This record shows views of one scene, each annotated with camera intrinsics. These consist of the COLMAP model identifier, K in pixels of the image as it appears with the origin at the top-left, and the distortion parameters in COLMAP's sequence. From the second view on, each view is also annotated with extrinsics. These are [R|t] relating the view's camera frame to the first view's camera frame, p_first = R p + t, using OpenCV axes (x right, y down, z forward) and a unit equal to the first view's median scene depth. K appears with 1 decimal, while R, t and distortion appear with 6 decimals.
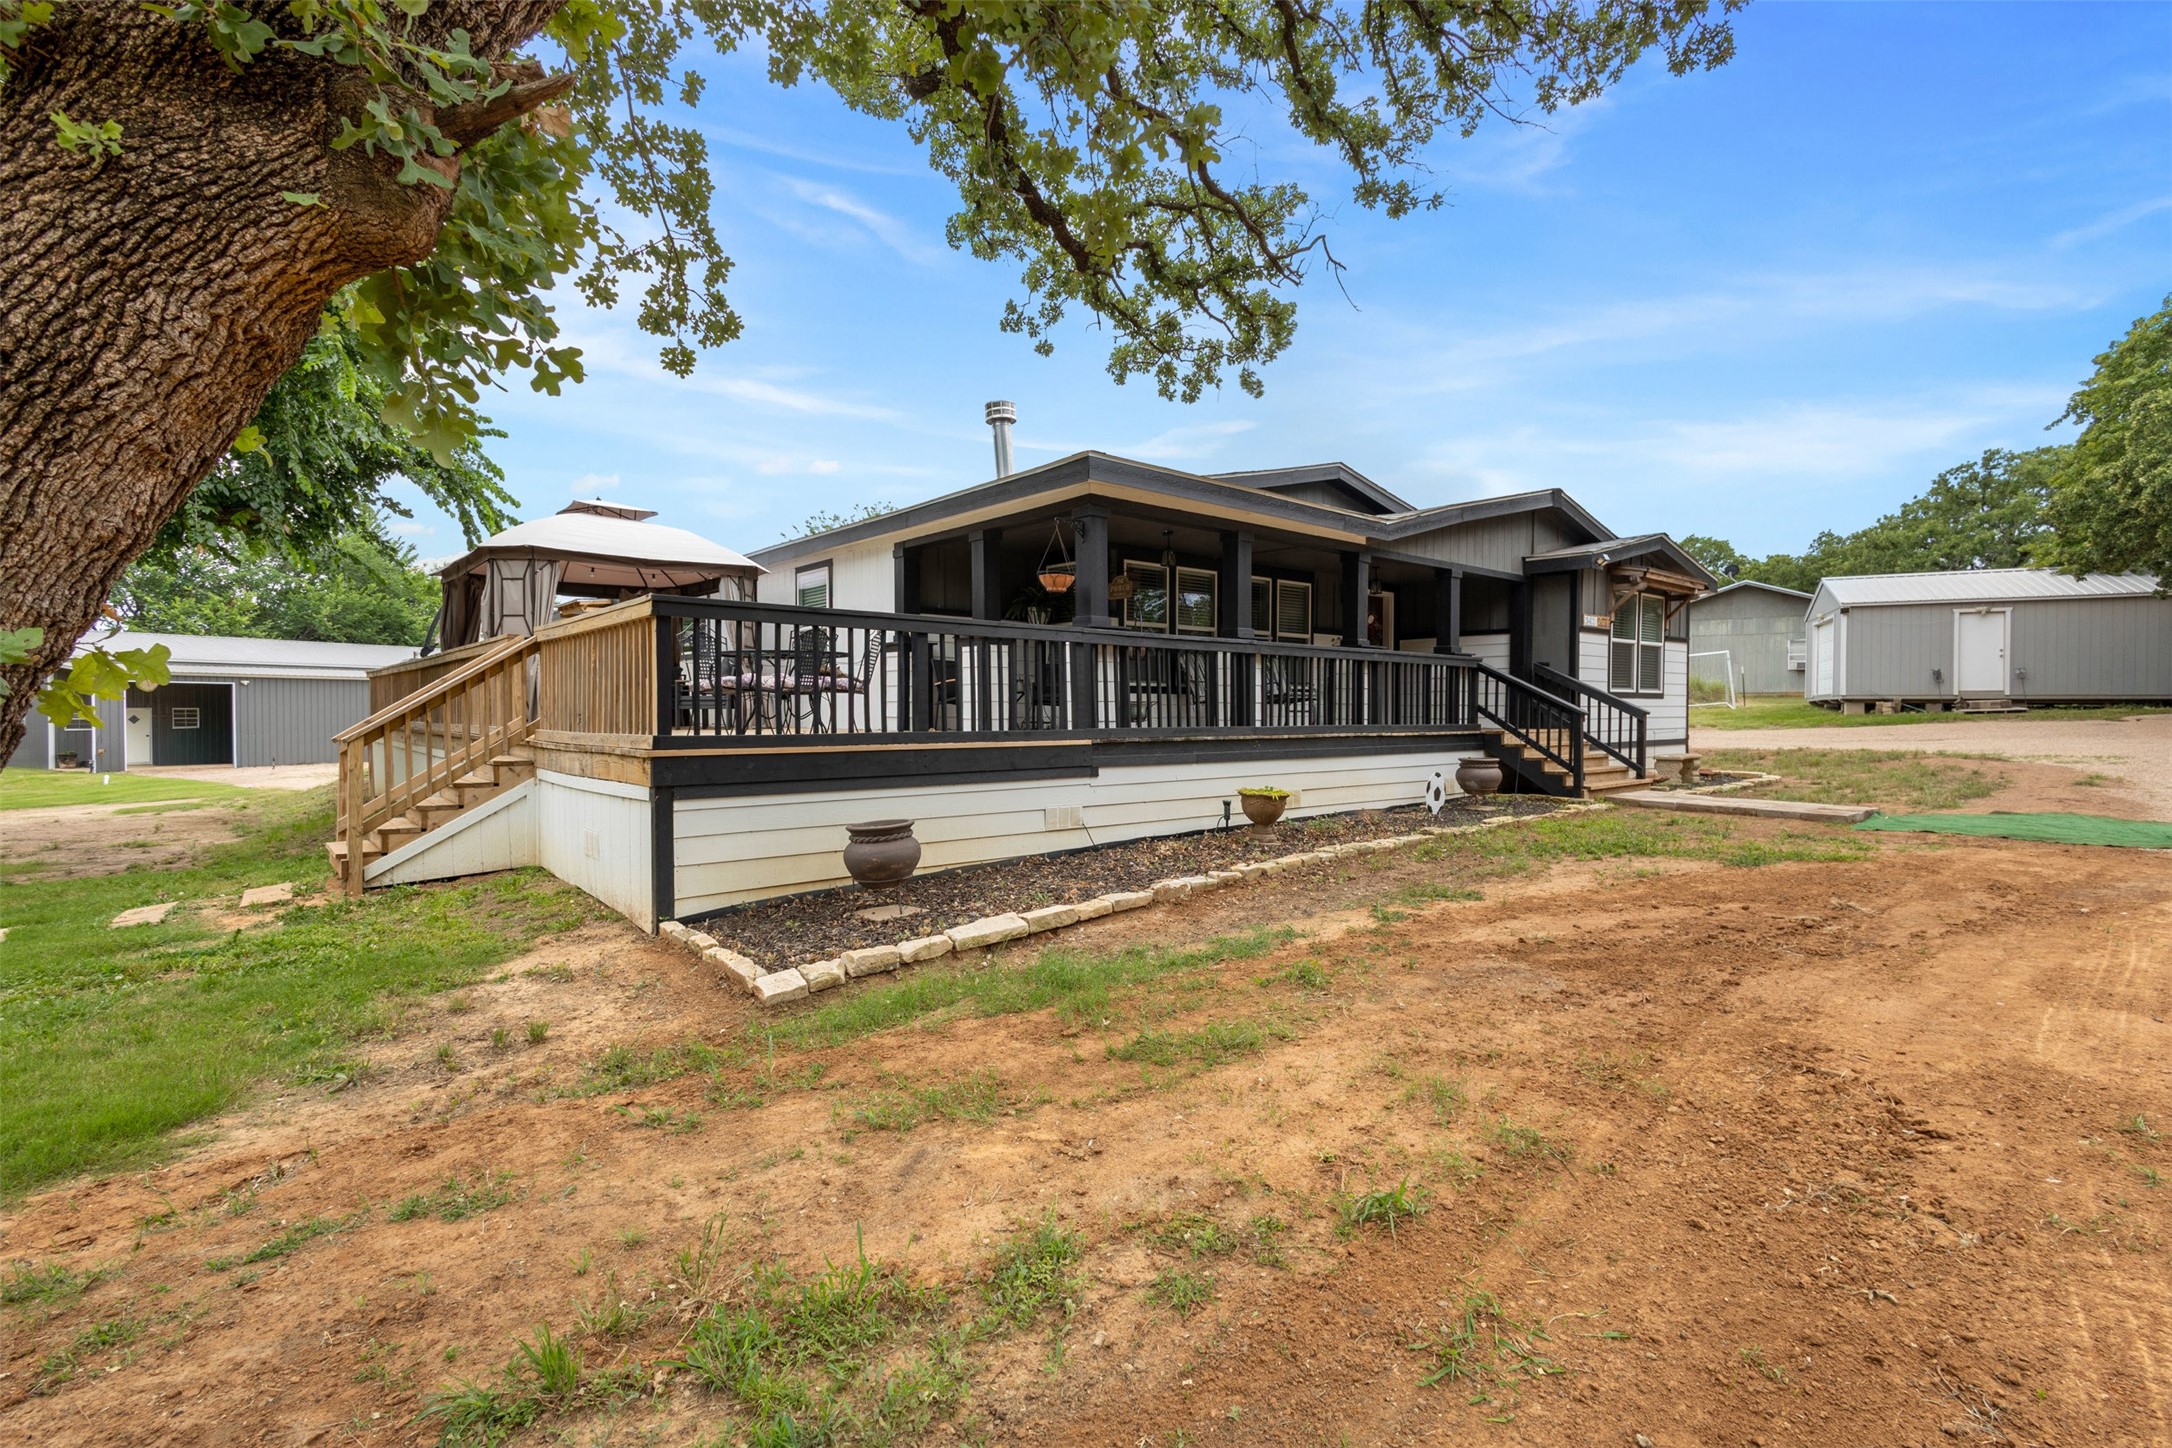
lens RADIAL K [[995.0, 0, 1083.1], [0, 995.0, 723.5], [0, 0, 1]] dist [0.010899, -0.001757]
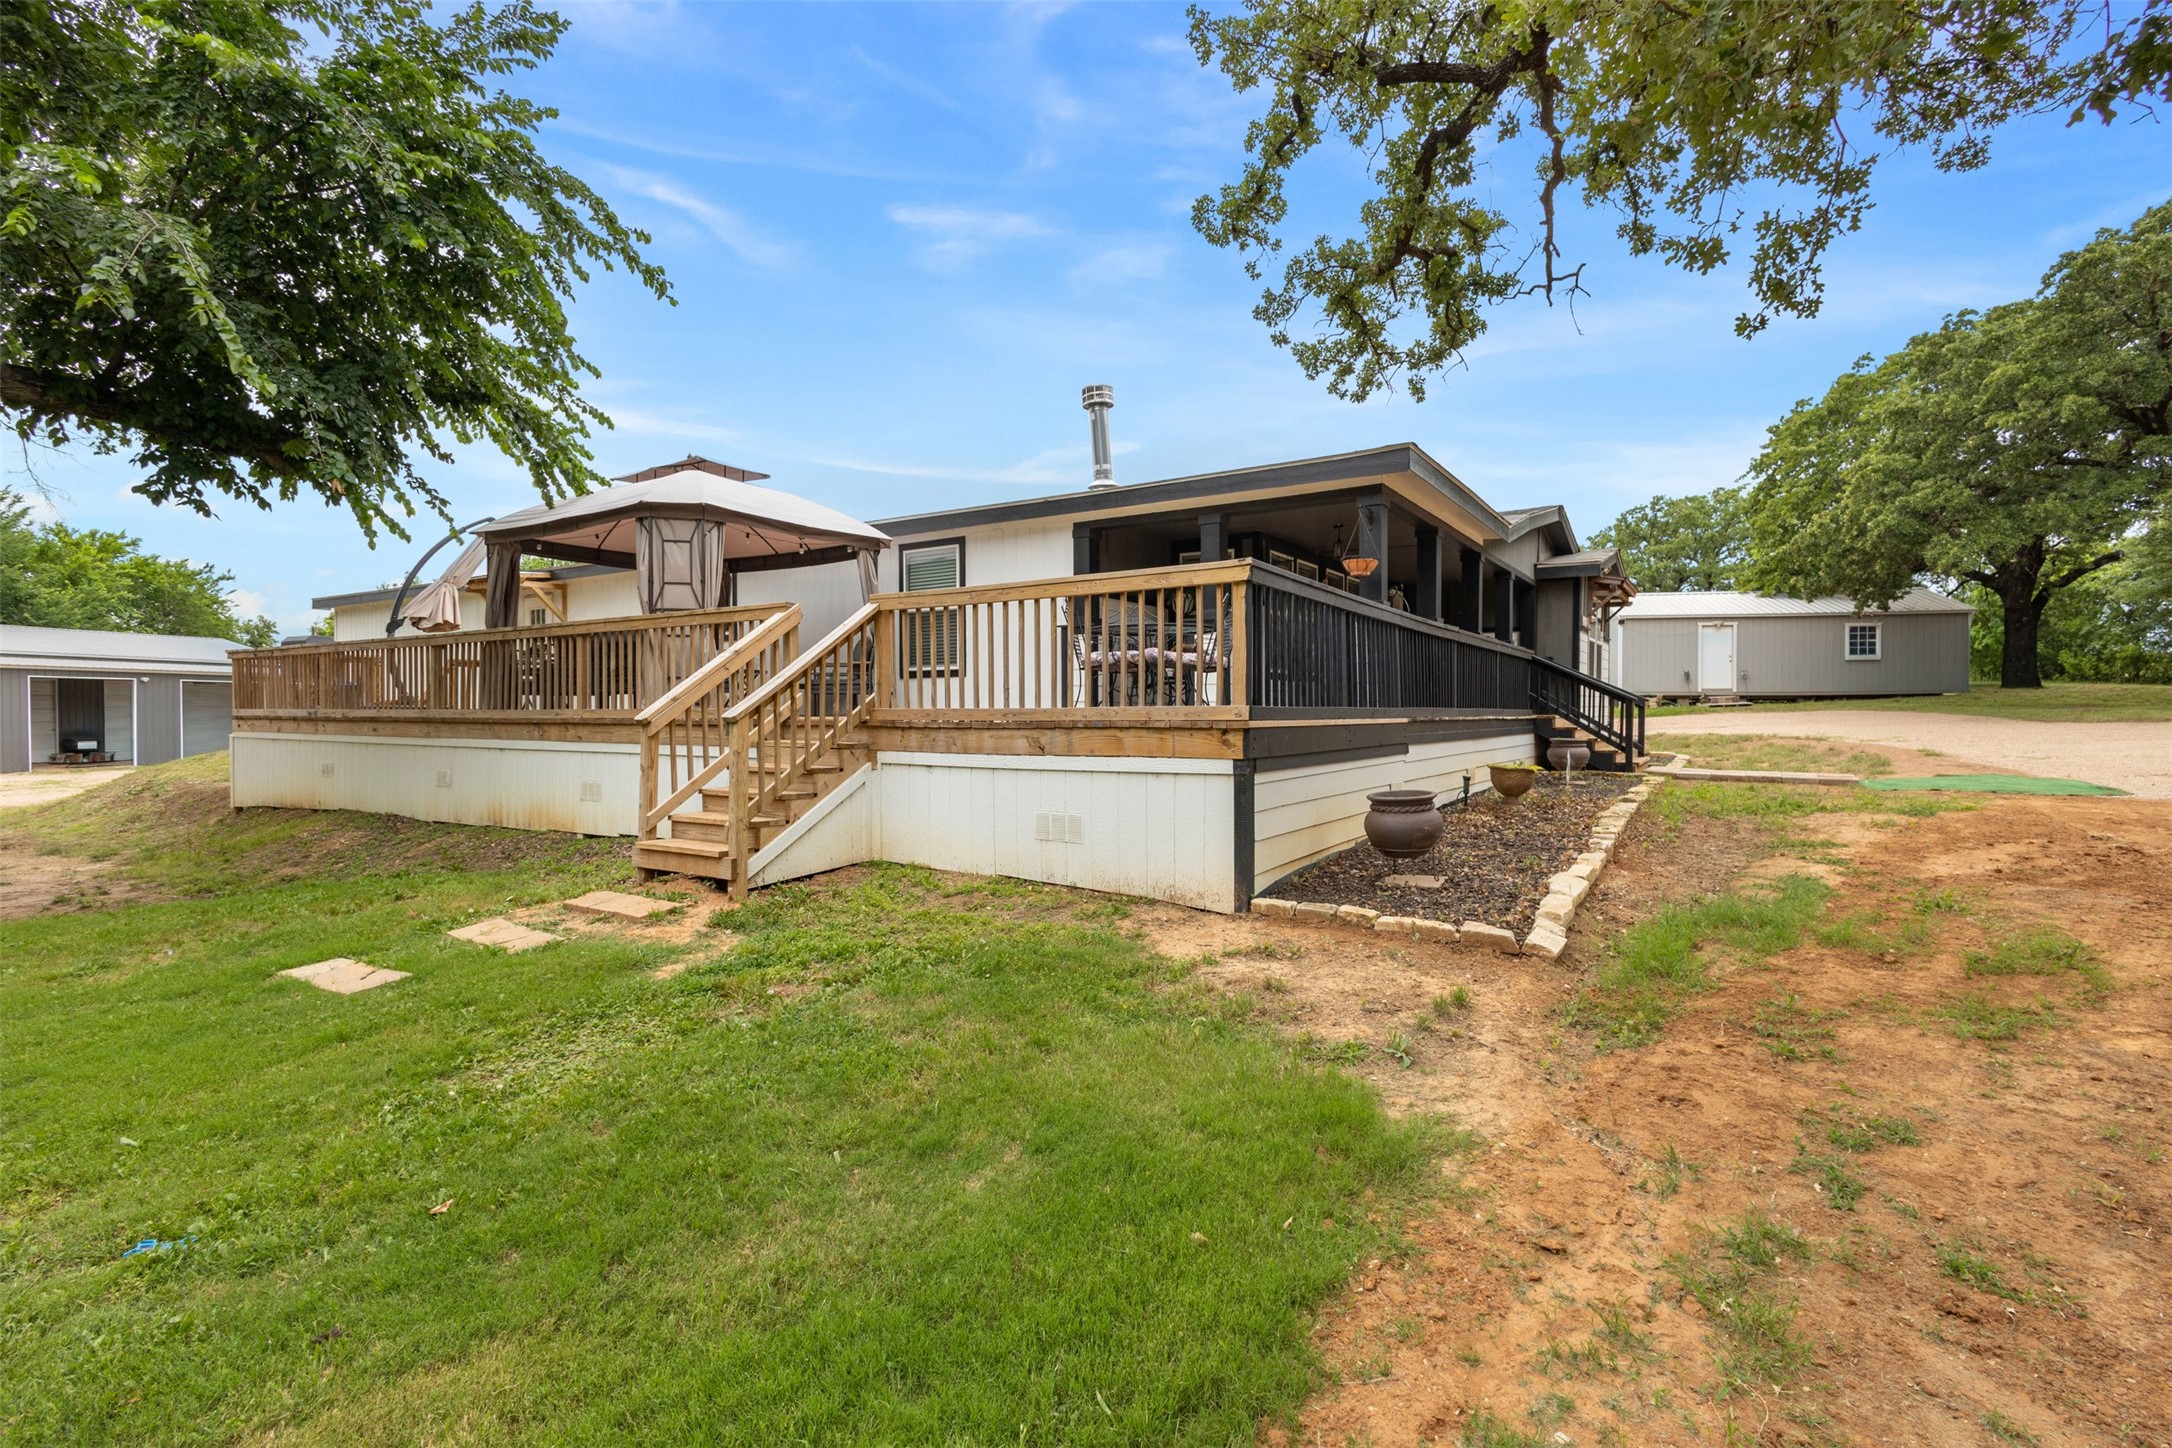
lens RADIAL K [[995.0, 0, 1085.0], [0, 995.0, 723.2], [0, 0, 1]] dist [0.010899, -0.001757]
pose [[0.960438, -0.005028, 0.278448, -0.560001], [0.005511, 0.999984, -0.000954, 0.019488], [-0.278439, 0.002451, 0.960451, 0.080084]]
